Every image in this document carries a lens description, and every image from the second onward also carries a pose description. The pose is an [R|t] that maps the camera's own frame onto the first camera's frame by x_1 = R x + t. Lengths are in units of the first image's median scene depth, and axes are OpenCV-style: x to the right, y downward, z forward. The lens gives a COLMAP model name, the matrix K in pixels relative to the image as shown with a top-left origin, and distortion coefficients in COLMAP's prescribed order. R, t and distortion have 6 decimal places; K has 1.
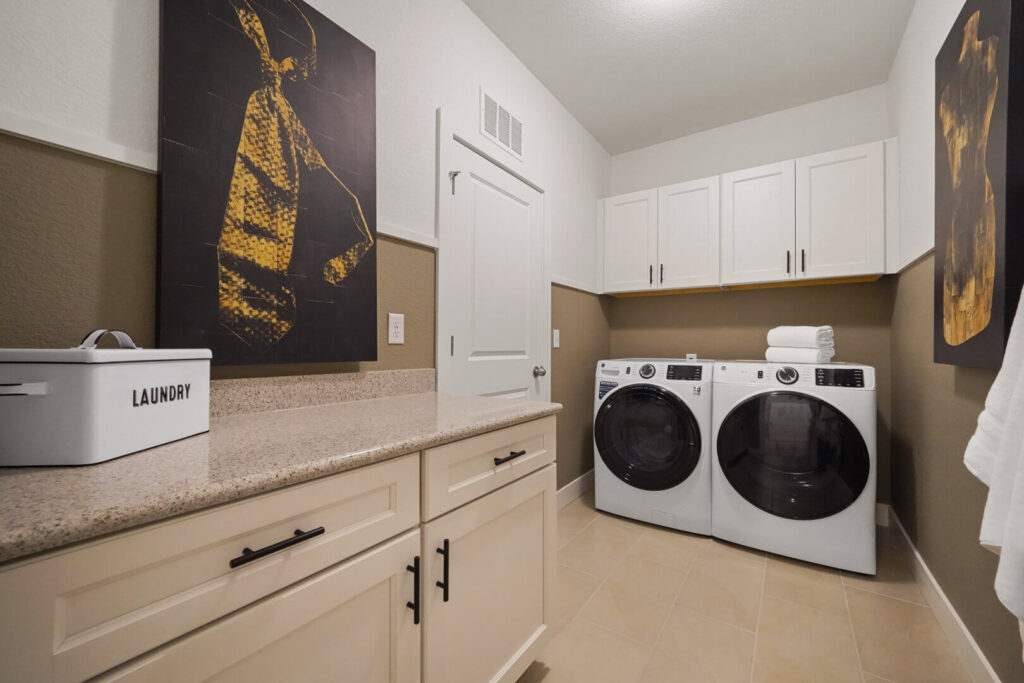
lens RADIAL K [[389.8, 0, 512.5], [0, 389.8, 343.2], [0, 0, 1]] dist [-0.015739, 0.000590]
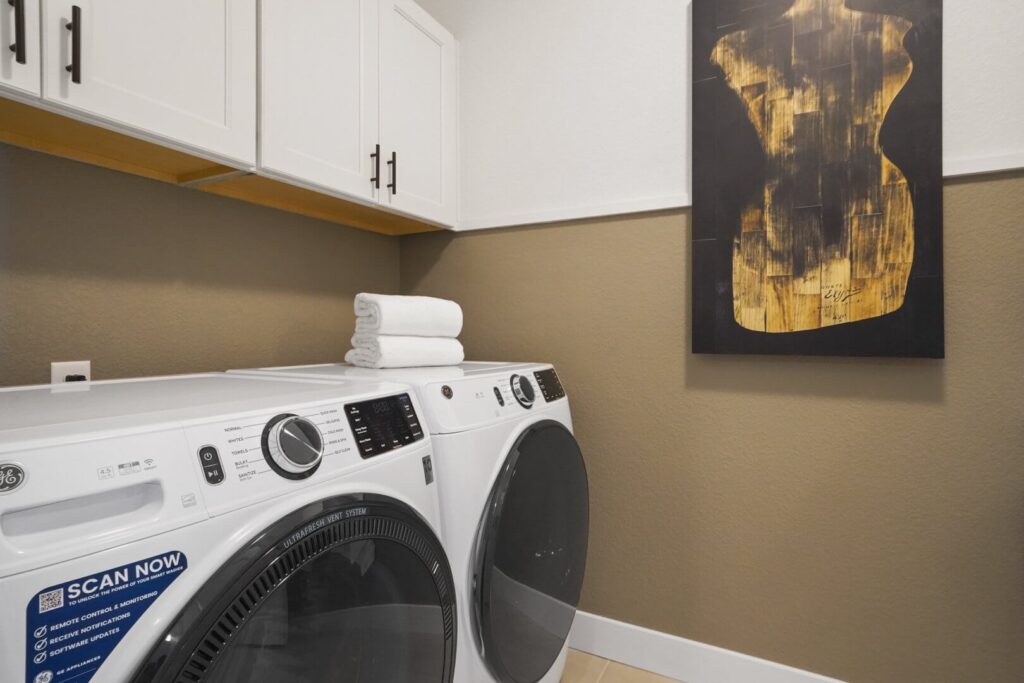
lens RADIAL K [[519.3, 0, 512.2], [0, 519.3, 334.9], [0, 0, 1]] dist [-0.003377, -0.000168]
pose [[-0.126221, -0.005029, 0.991989, 0.025482], [-0.003610, 0.999983, 0.004610, 0.004620], [-0.991996, -0.003000, -0.126237, 0.990687]]
